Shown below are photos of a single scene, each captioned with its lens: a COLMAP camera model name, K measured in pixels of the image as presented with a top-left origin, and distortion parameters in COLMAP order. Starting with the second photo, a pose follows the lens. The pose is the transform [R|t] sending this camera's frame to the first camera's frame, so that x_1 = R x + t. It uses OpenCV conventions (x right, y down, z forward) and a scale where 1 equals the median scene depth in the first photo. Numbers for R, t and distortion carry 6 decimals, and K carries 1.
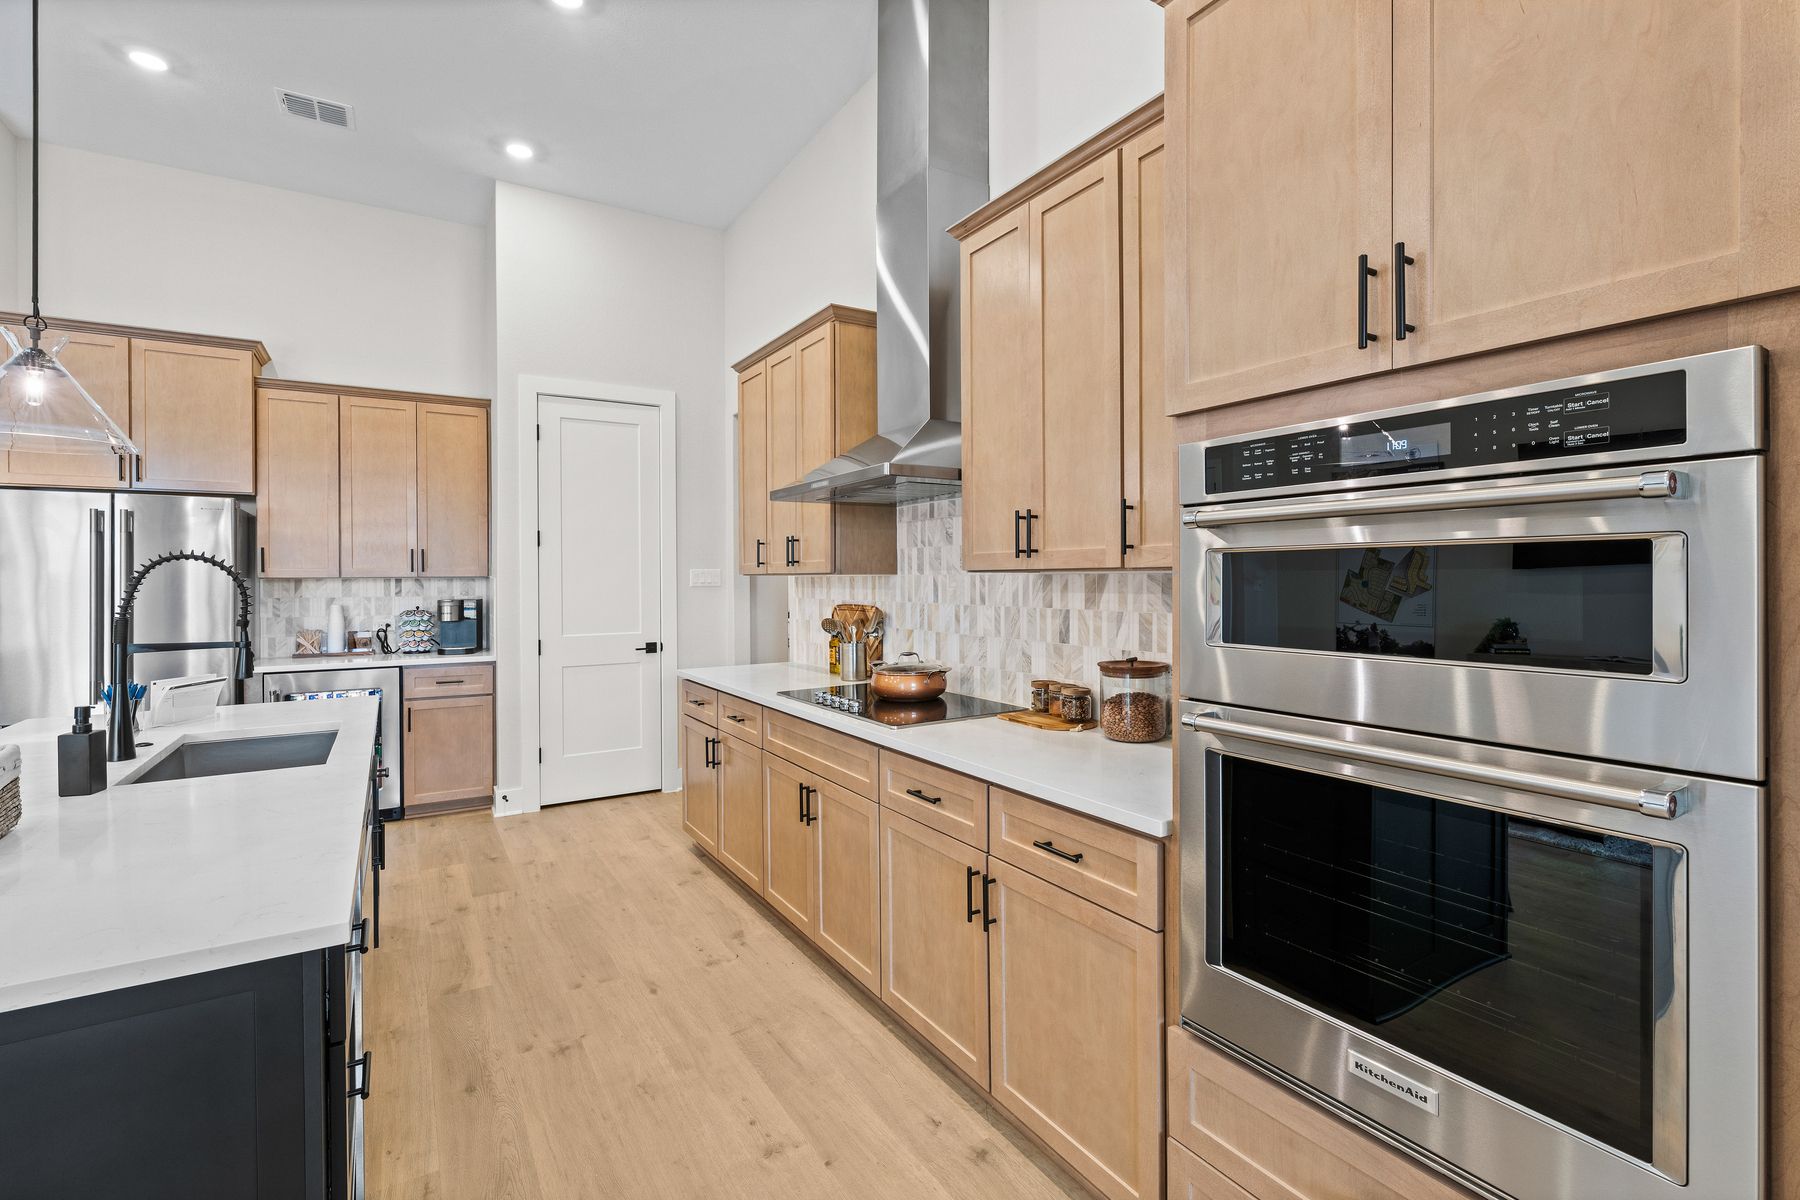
lens RADIAL K [[825.6, 0, 901.0], [0, 825.6, 580.3], [0, 0, 1]] dist [0.003898, -0.003246]
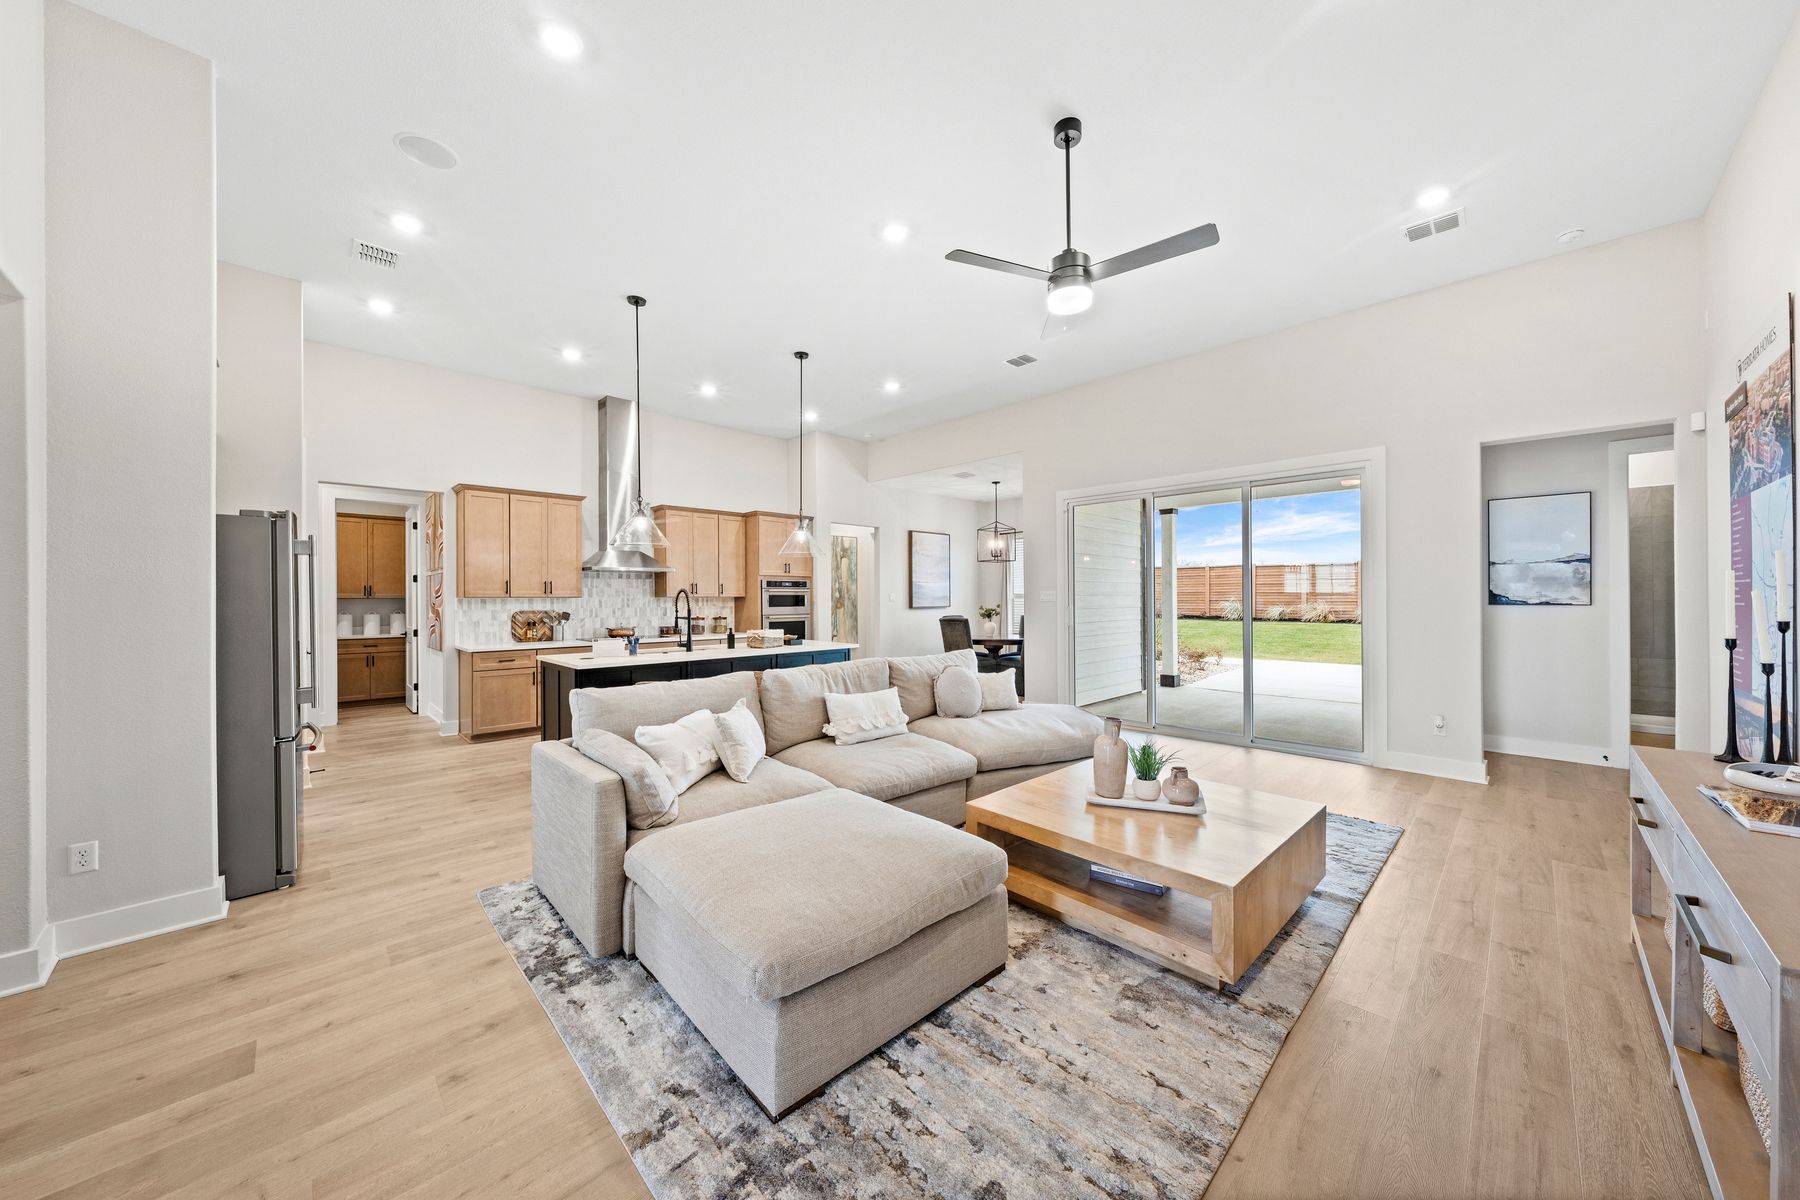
lens RADIAL K [[617.1, 0, 908.8], [0, 617.1, 603.0], [0, 0, 1]] dist [-0.004711, 0.000229]
pose [[-0.234605, -0.002705, 0.972087, -3.024441], [0.007435, 0.999962, 0.004577, 0.011803], [-0.972062, 0.008301, -0.234576, 0.610261]]
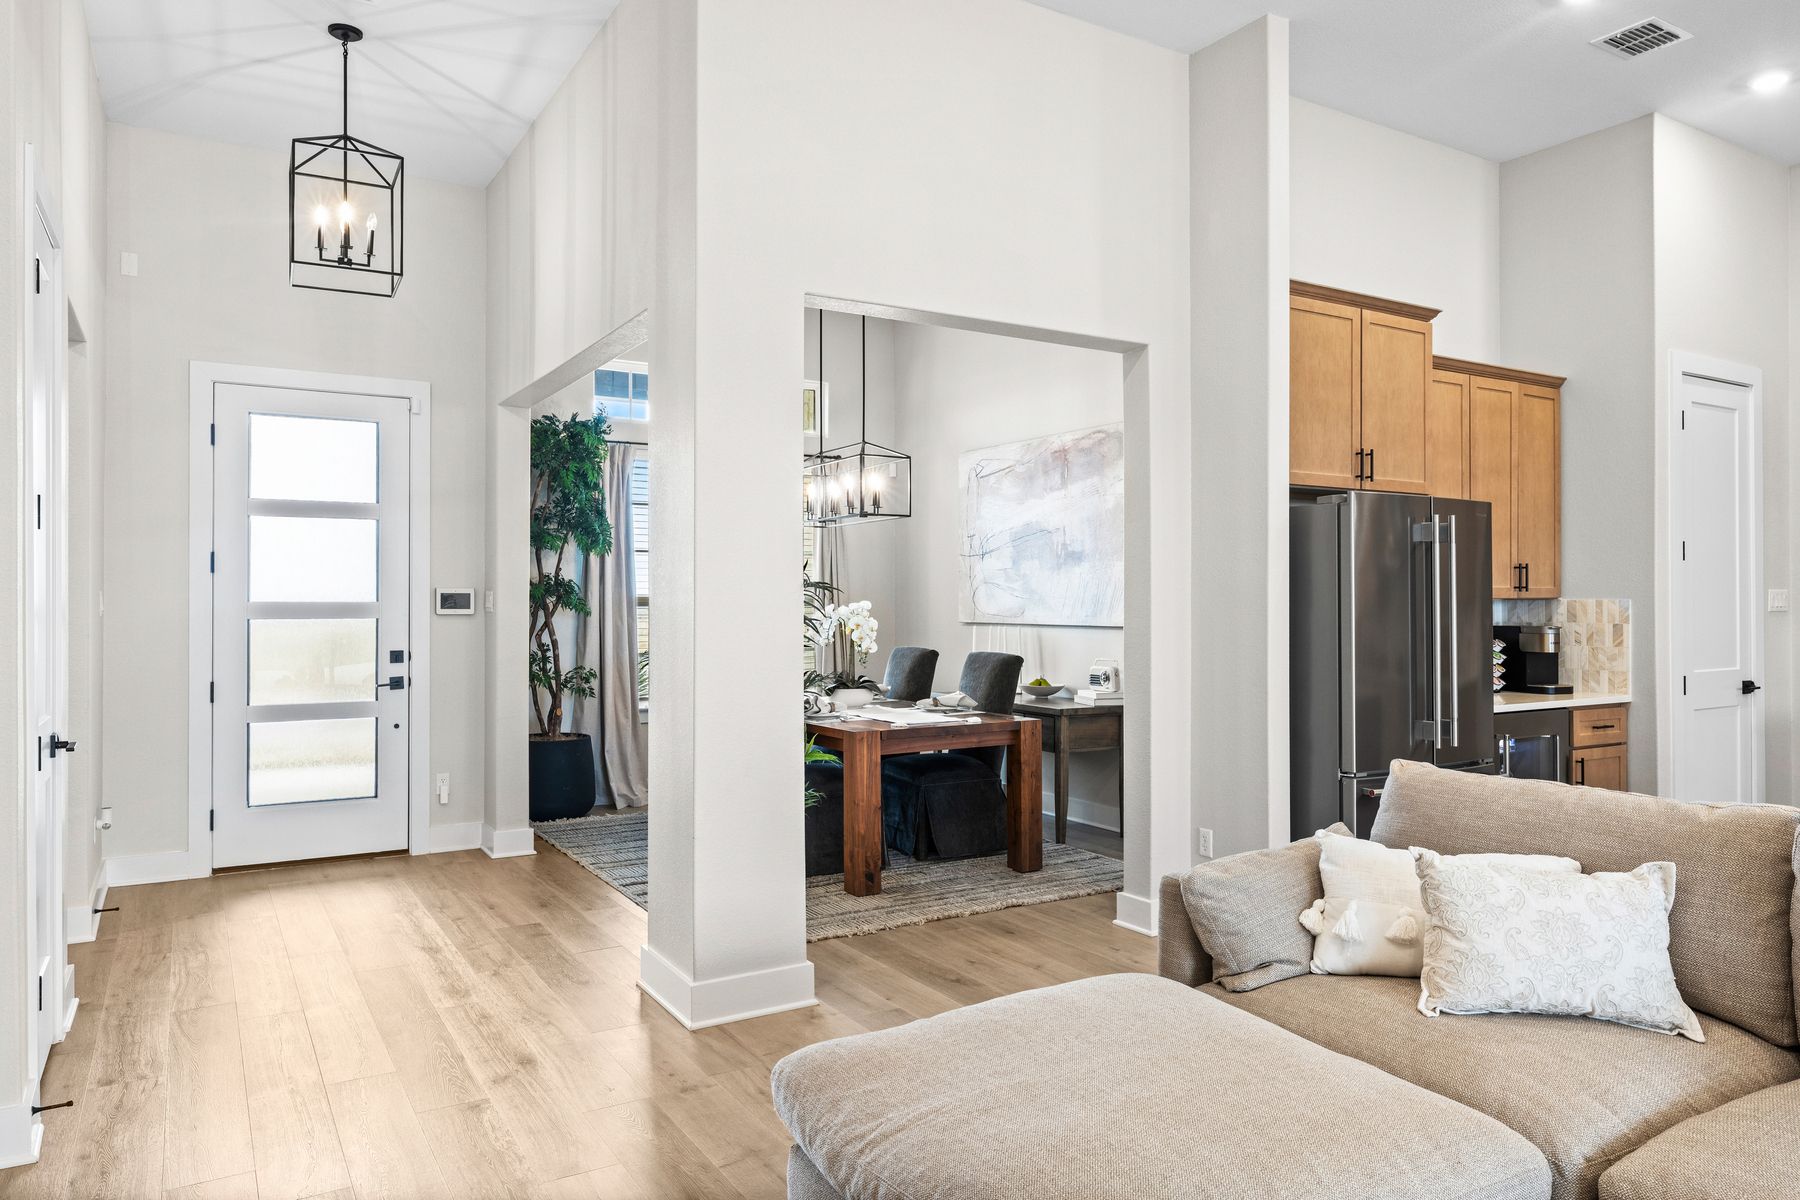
lens RADIAL K [[1166.1, 0, 905.8], [0, 1166.1, 597.3], [0, 0, 1]] dist [-0.000503, 0.001521]
pose [[0.999987, 0.003346, -0.003957, -2.303009], [-0.003374, 0.999970, -0.006946, 0.010600], [0.003933, 0.006959, 0.999968, -0.286324]]
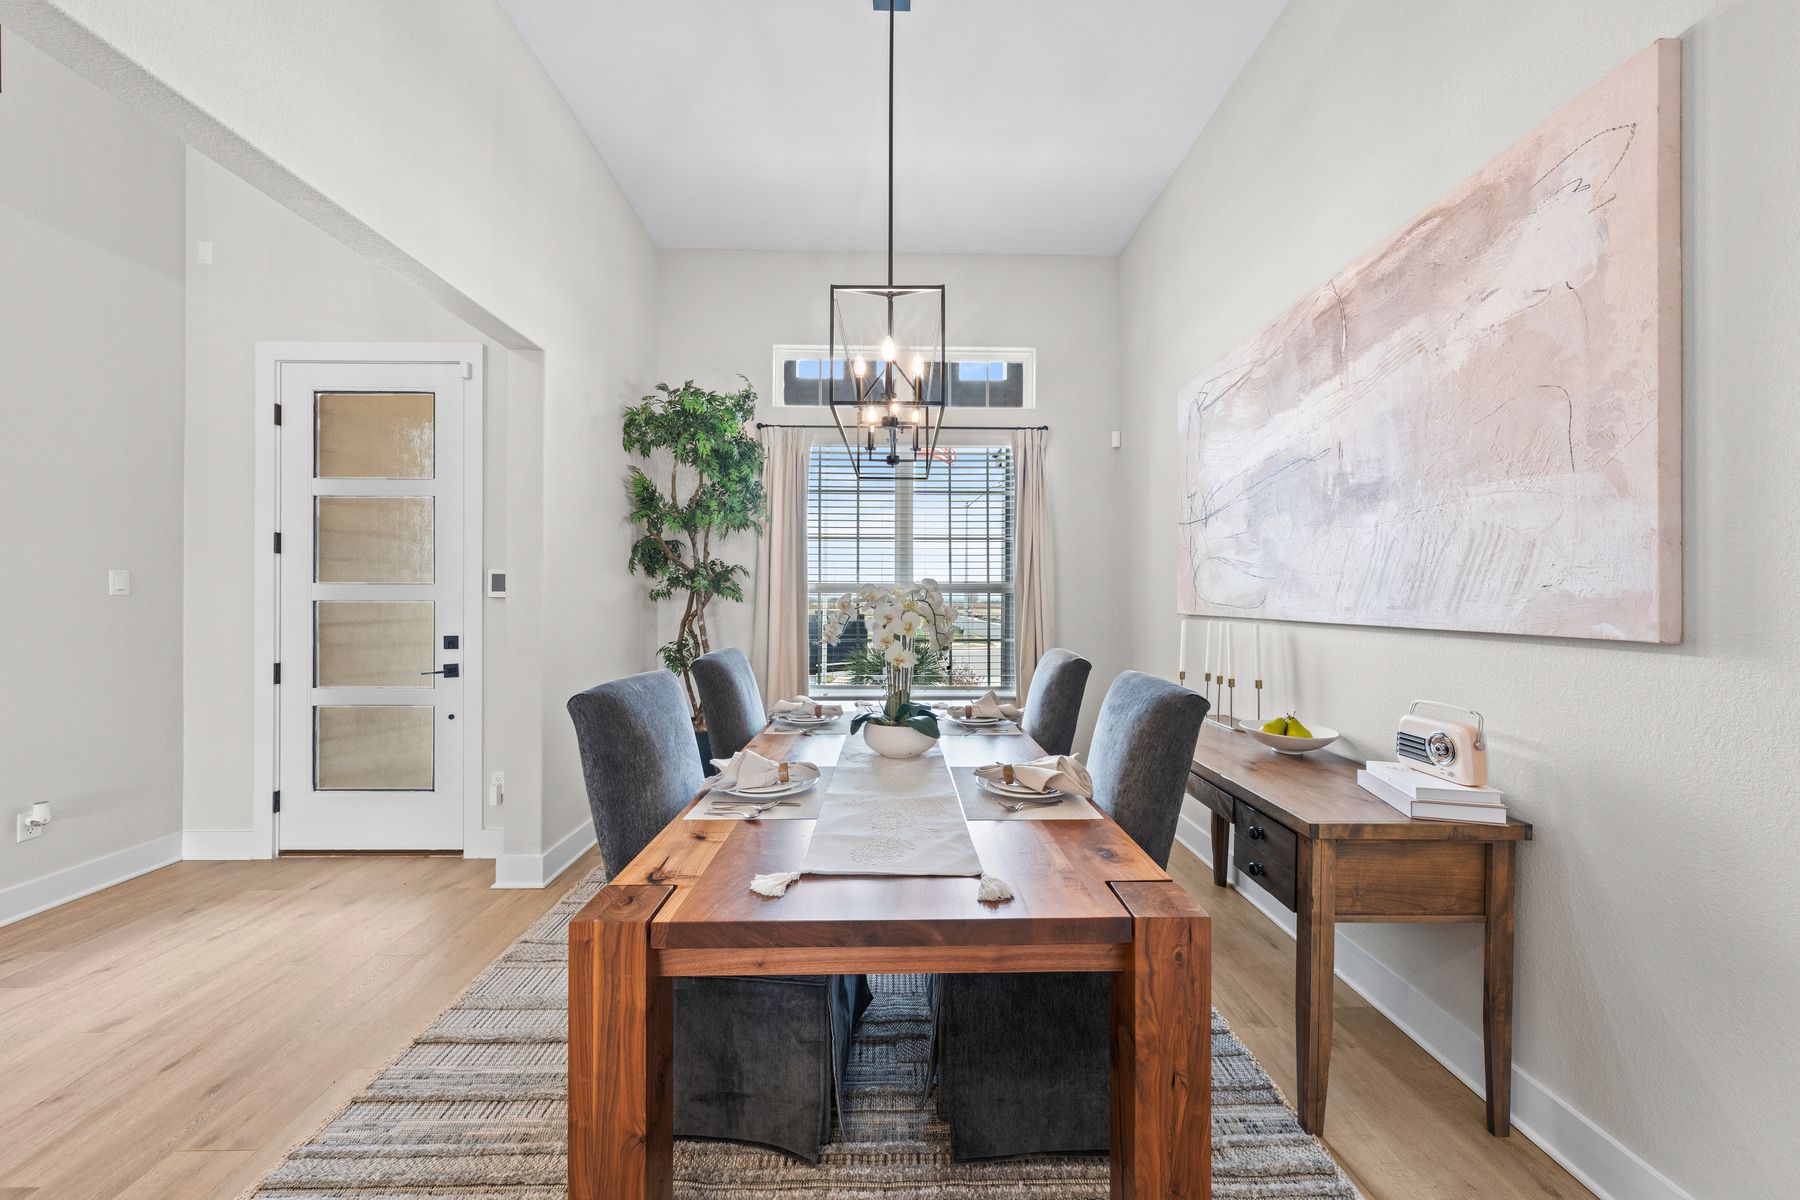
lens RADIAL K [[617.1, 0, 901.8], [0, 617.1, 595.6], [0, 0, 1]] dist [-0.004711, 0.000229]
pose [[0.862673, 0.004969, -0.505738, -2.013314], [-0.008430, 0.999954, -0.004555, 0.028496], [0.505692, 0.008193, 0.862675, 1.578233]]
